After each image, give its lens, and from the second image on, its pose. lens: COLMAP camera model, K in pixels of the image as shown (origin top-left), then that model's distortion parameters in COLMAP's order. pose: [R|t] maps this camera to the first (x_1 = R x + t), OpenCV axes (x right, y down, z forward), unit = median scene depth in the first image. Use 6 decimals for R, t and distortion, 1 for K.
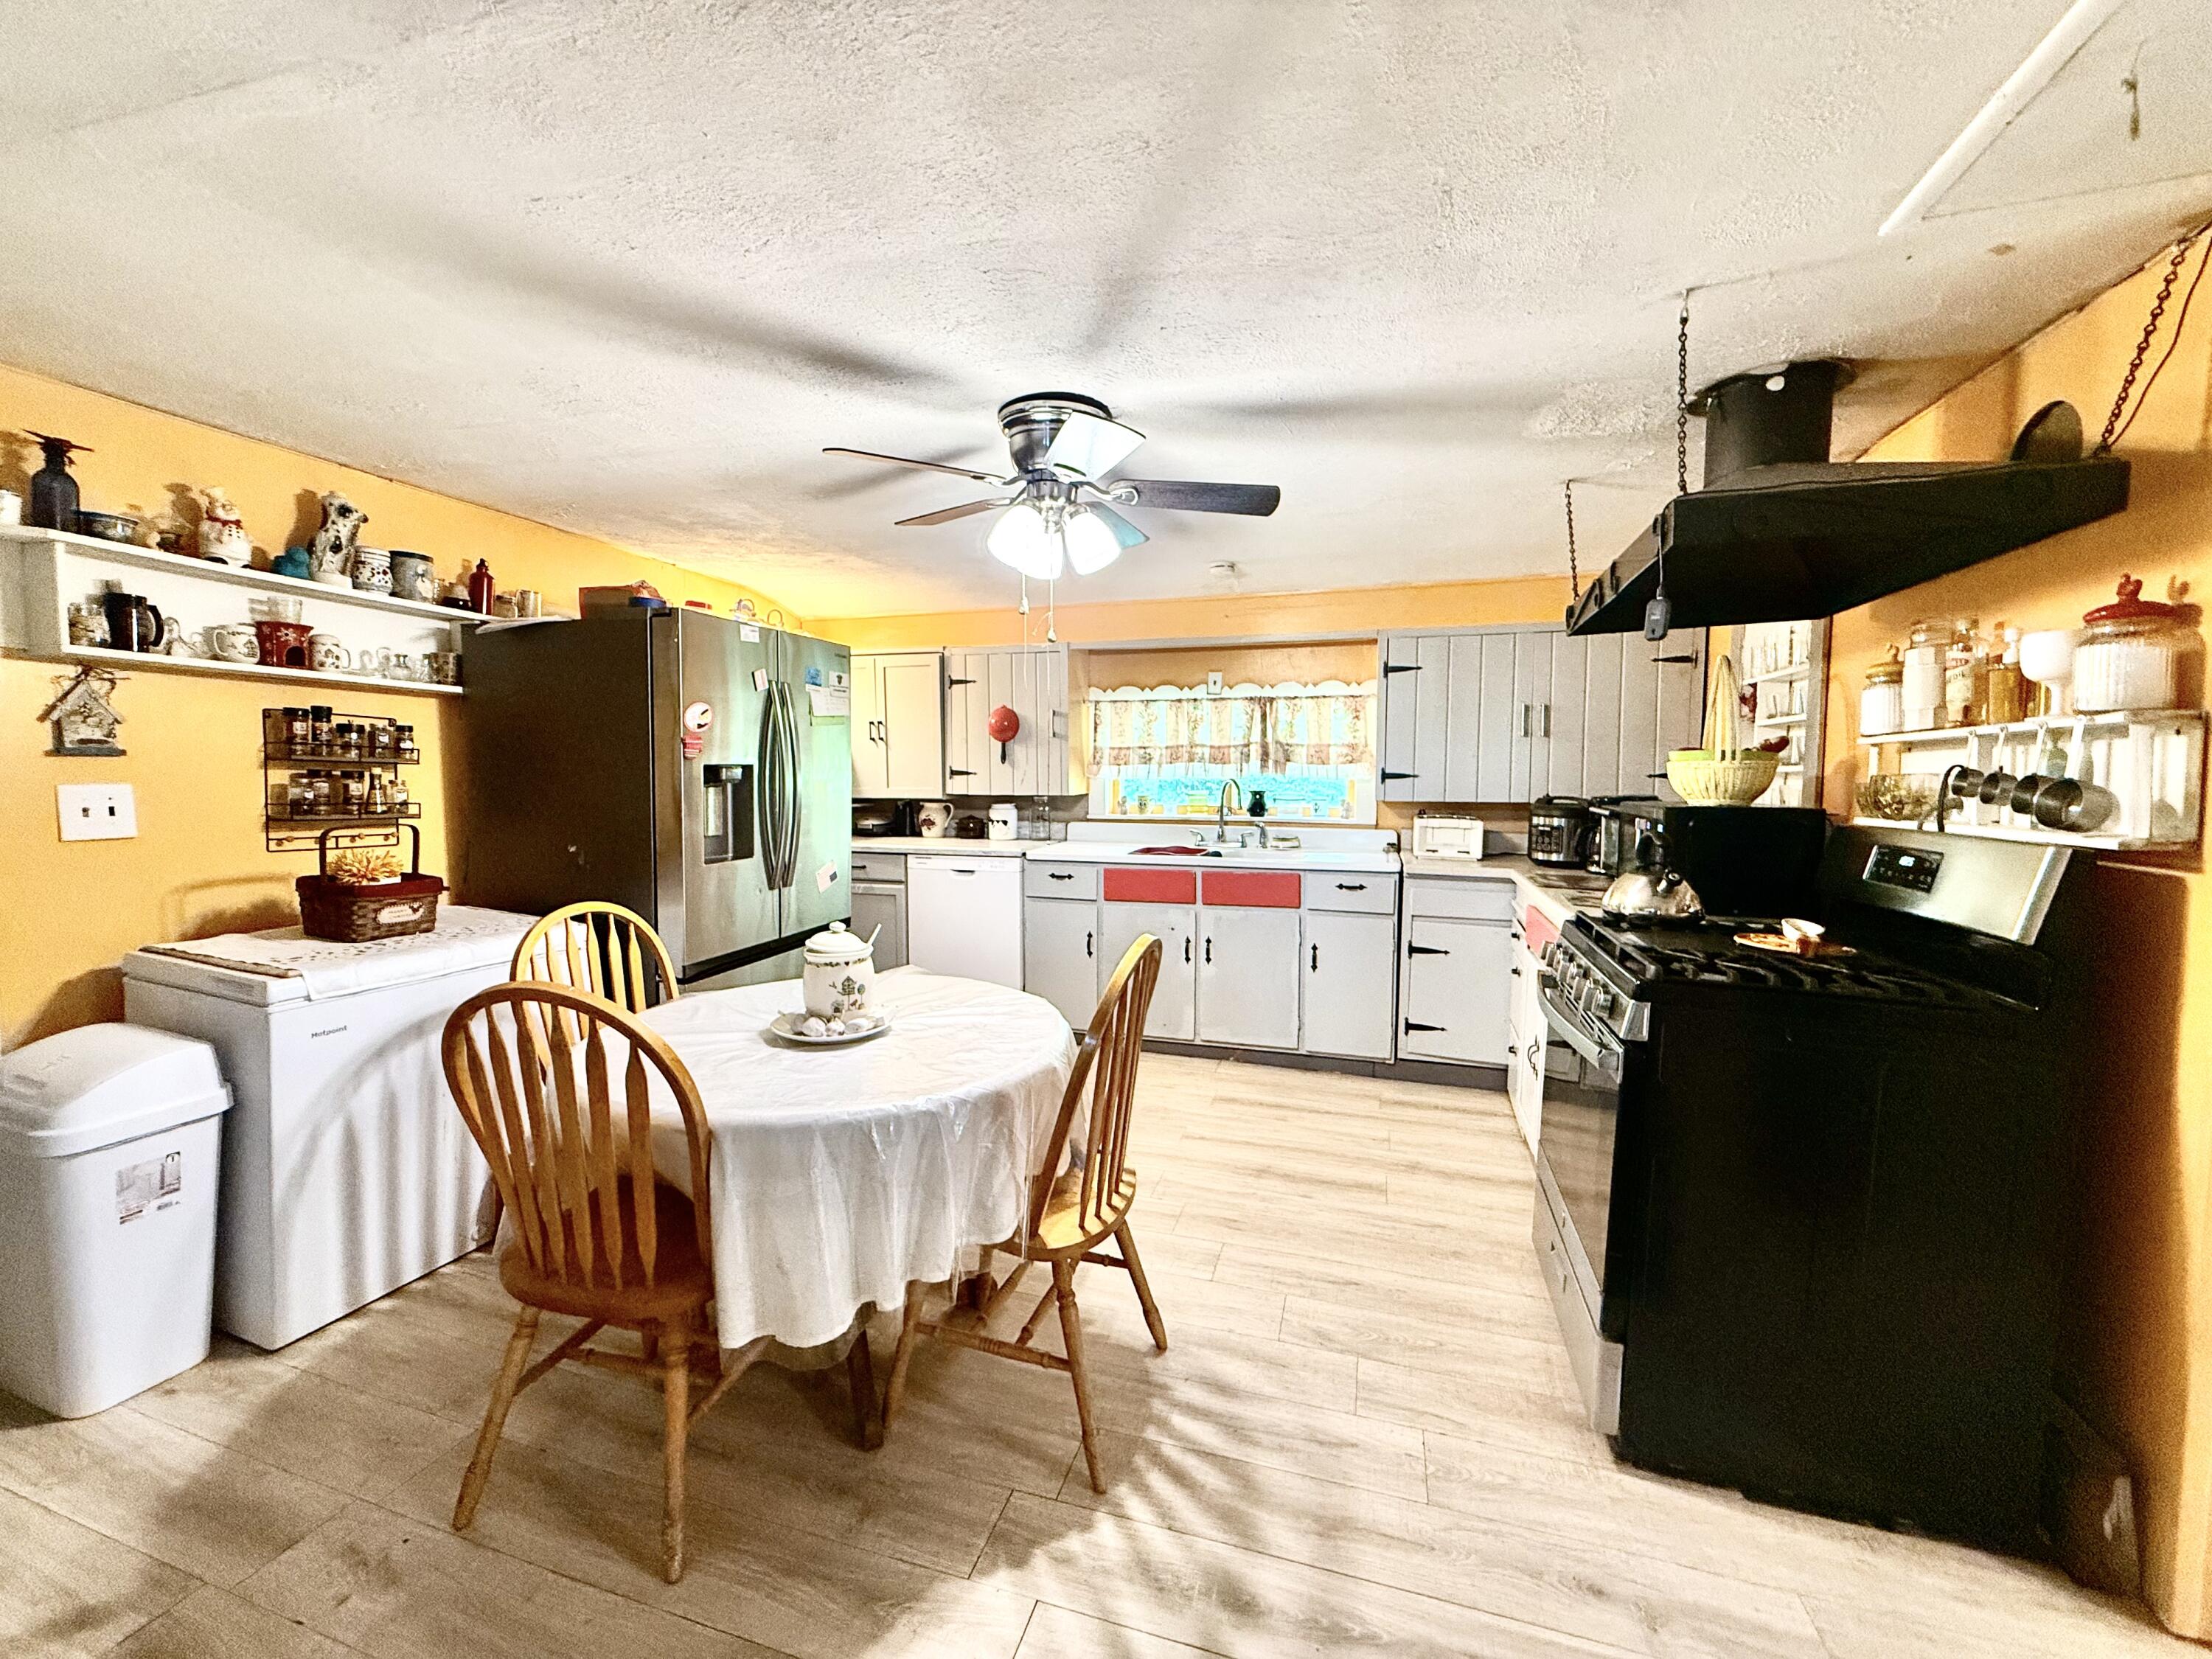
lens RADIAL K [[886.9, 0, 1096.7], [0, 886.9, 830.5], [0, 0, 1]] dist [0.000935, -0.000198]
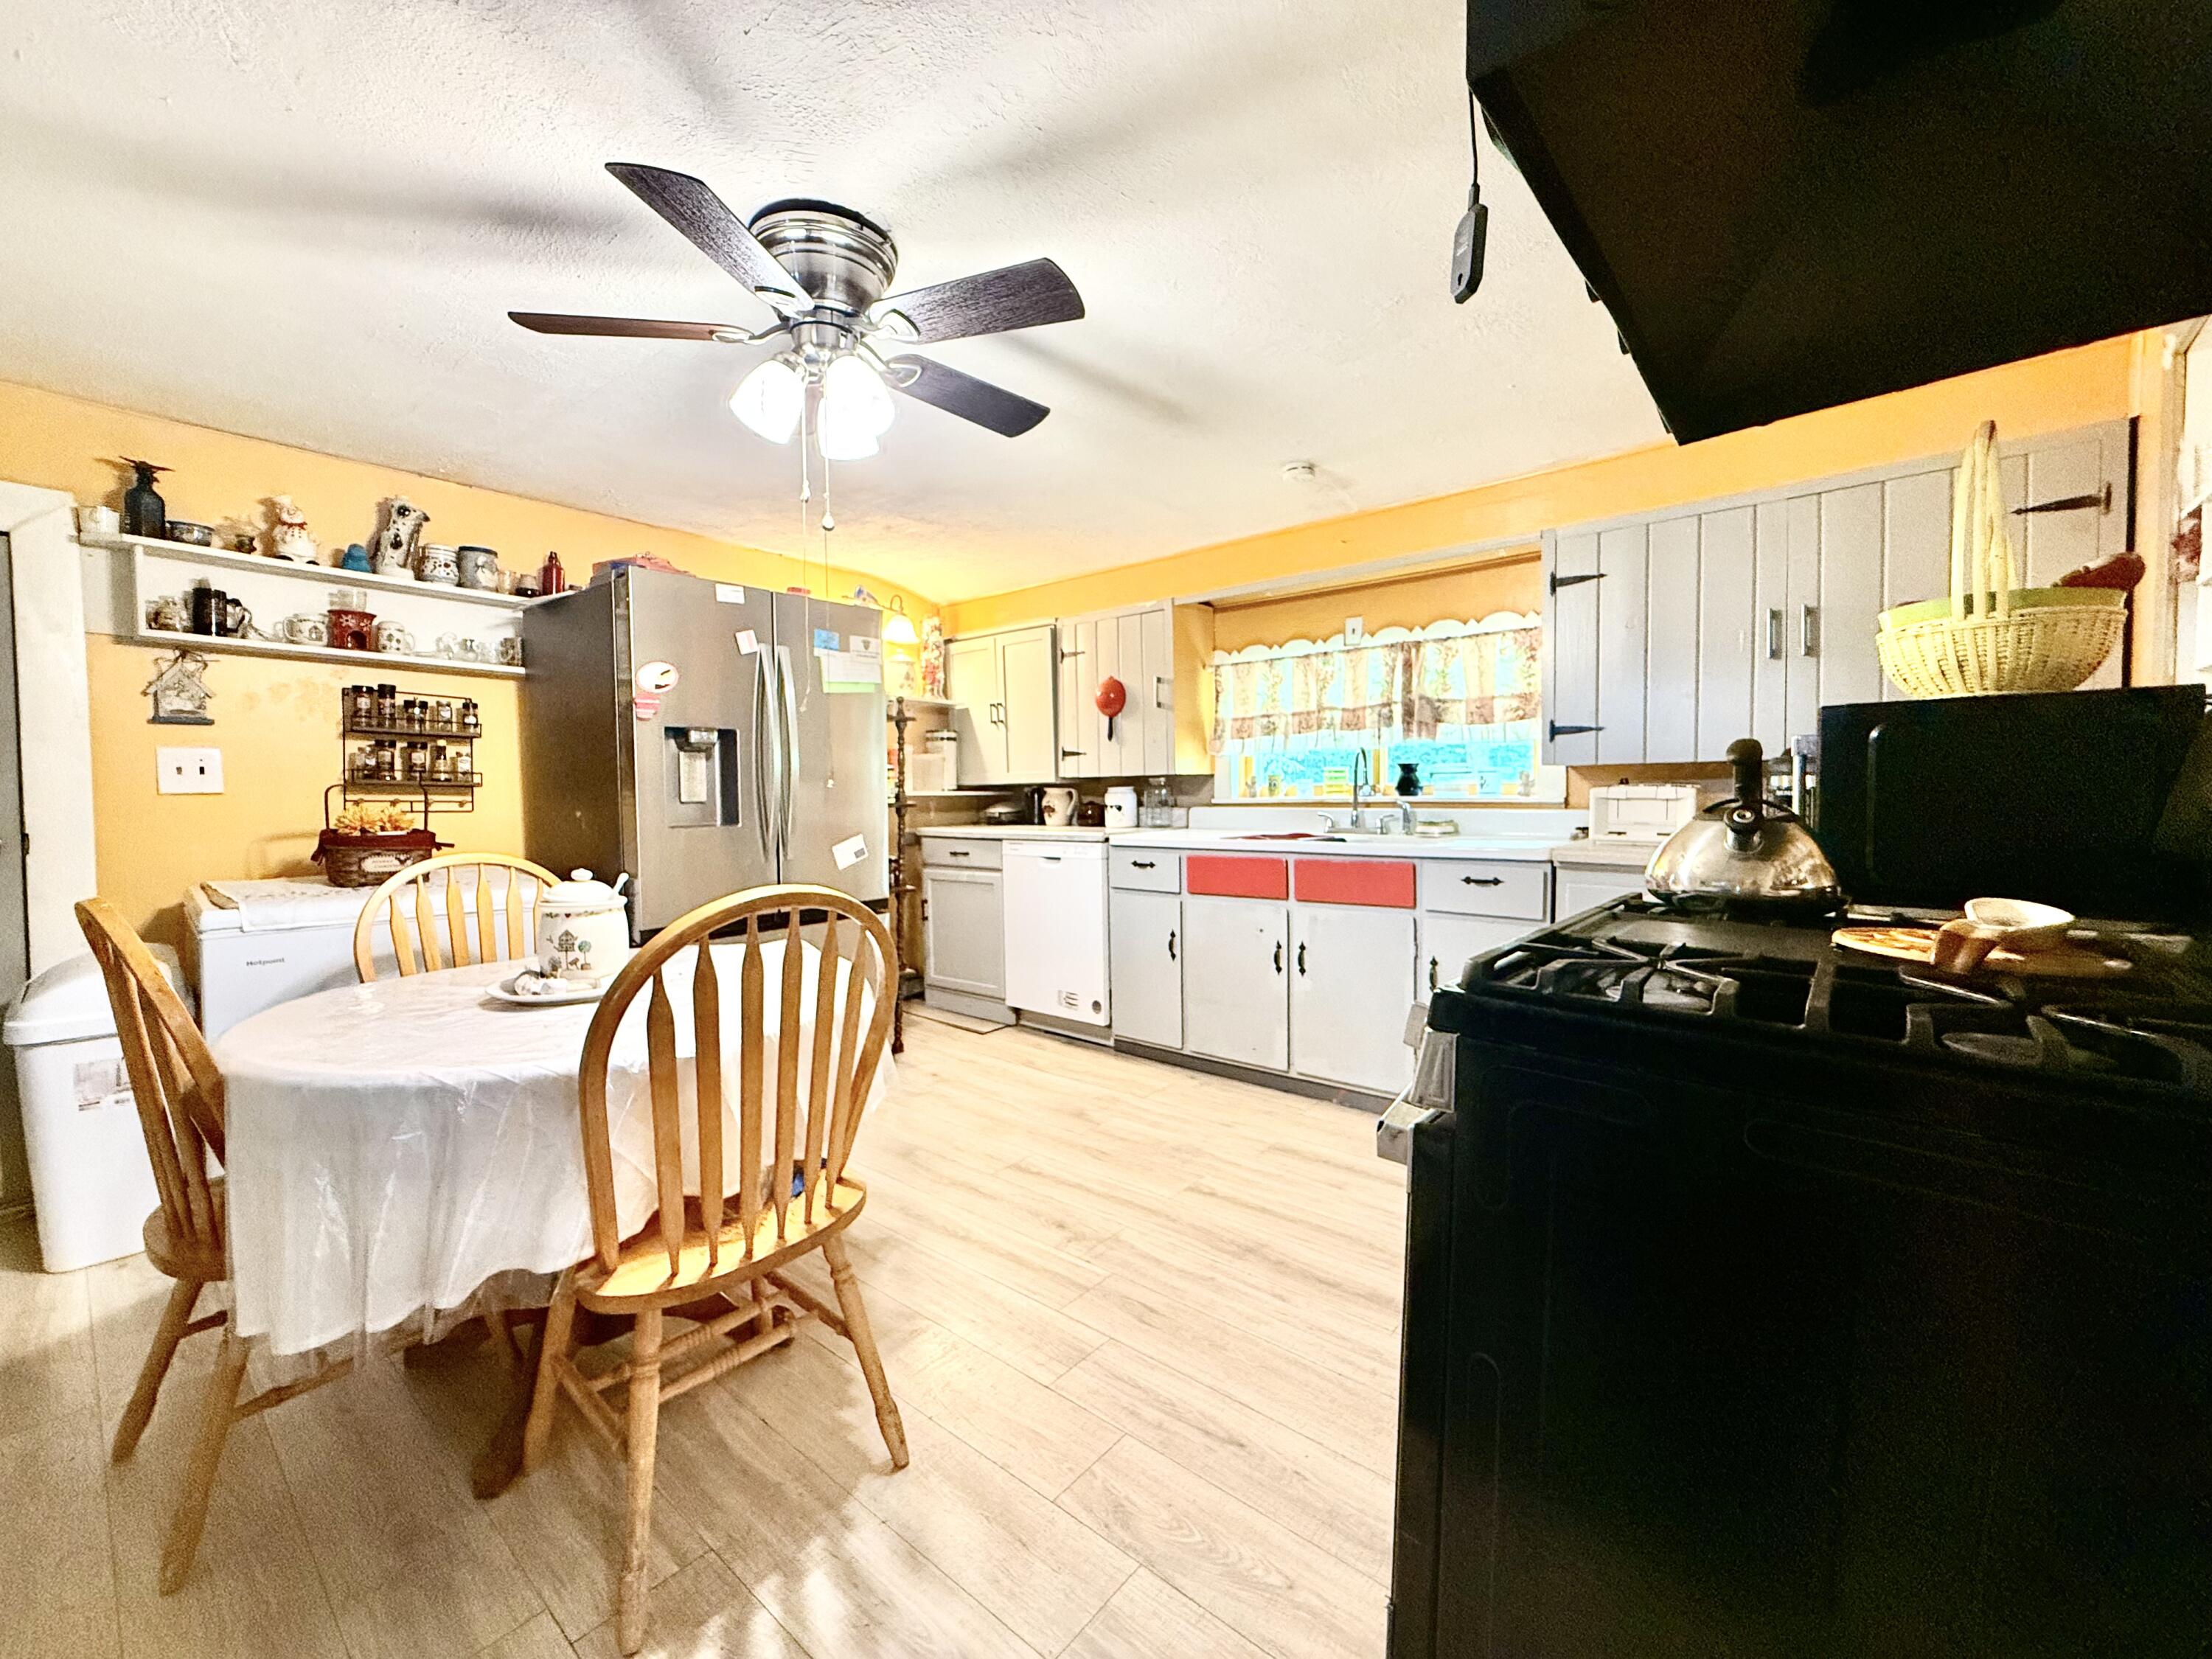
lens RADIAL K [[886.9, 0, 1096.7], [0, 886.9, 830.5], [0, 0, 1]] dist [0.000935, -0.000198]
pose [[0.923627, 0.002461, -0.383284, 0.368055], [-0.011272, 0.999721, -0.020744, 0.055122], [0.383126, 0.023480, 0.923398, 0.276468]]
